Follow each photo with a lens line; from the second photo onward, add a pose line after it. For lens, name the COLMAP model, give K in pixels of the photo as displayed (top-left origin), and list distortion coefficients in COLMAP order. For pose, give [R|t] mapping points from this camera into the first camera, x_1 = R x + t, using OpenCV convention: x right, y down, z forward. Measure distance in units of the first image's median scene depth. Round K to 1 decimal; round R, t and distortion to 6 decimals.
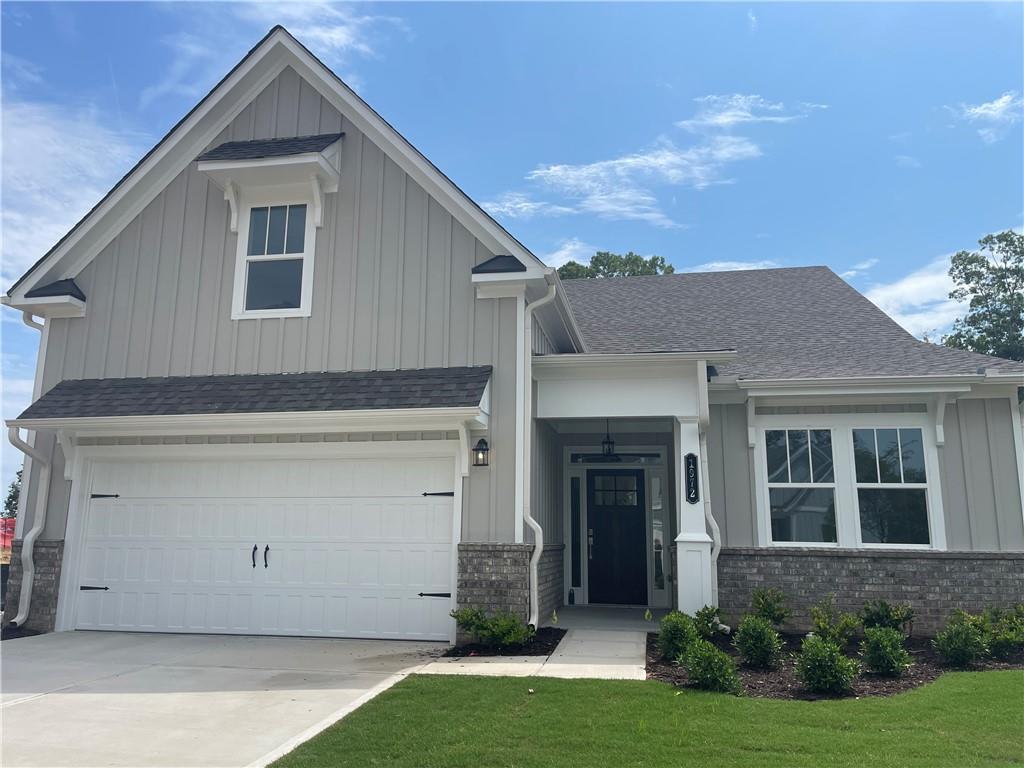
lens RADIAL K [[763.6, 0, 510.0], [0, 763.6, 375.8], [0, 0, 1]] dist [0.077381, -0.103050]
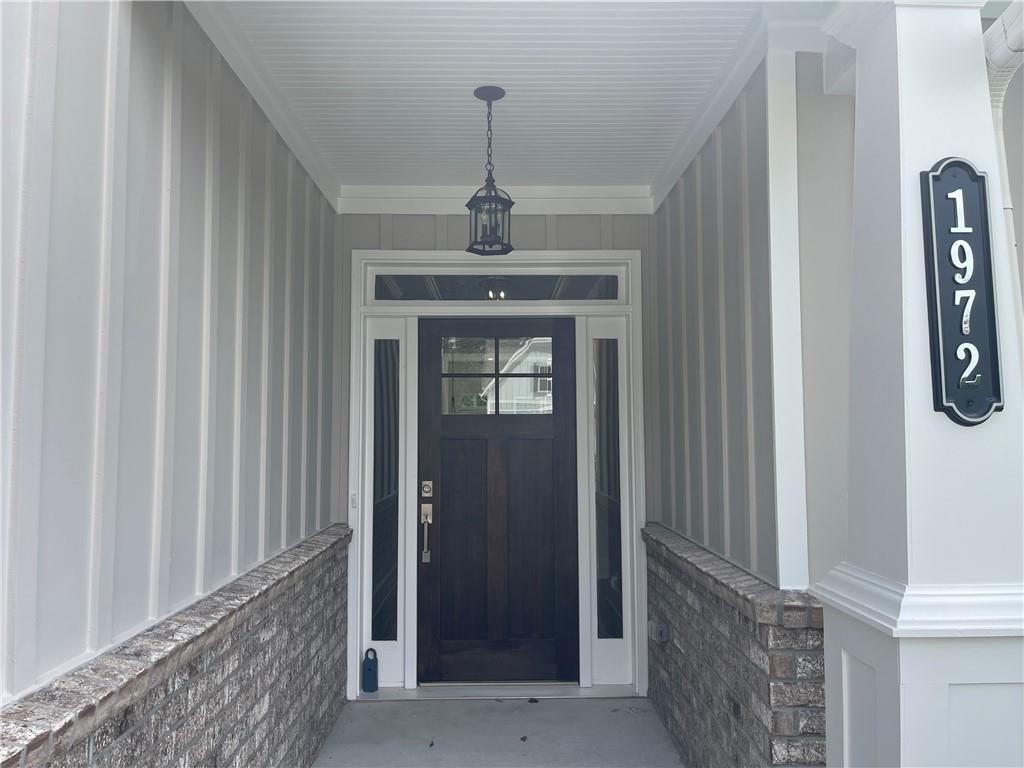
lens RADIAL K [[763.6, 0, 510.0], [0, 763.6, 375.8], [0, 0, 1]] dist [0.077381, -0.103050]
pose [[0.980049, -0.002466, 0.198740, 0.089613], [-0.024455, 0.990829, 0.132891, 0.127293], [-0.197245, -0.135100, 0.971001, 0.807865]]
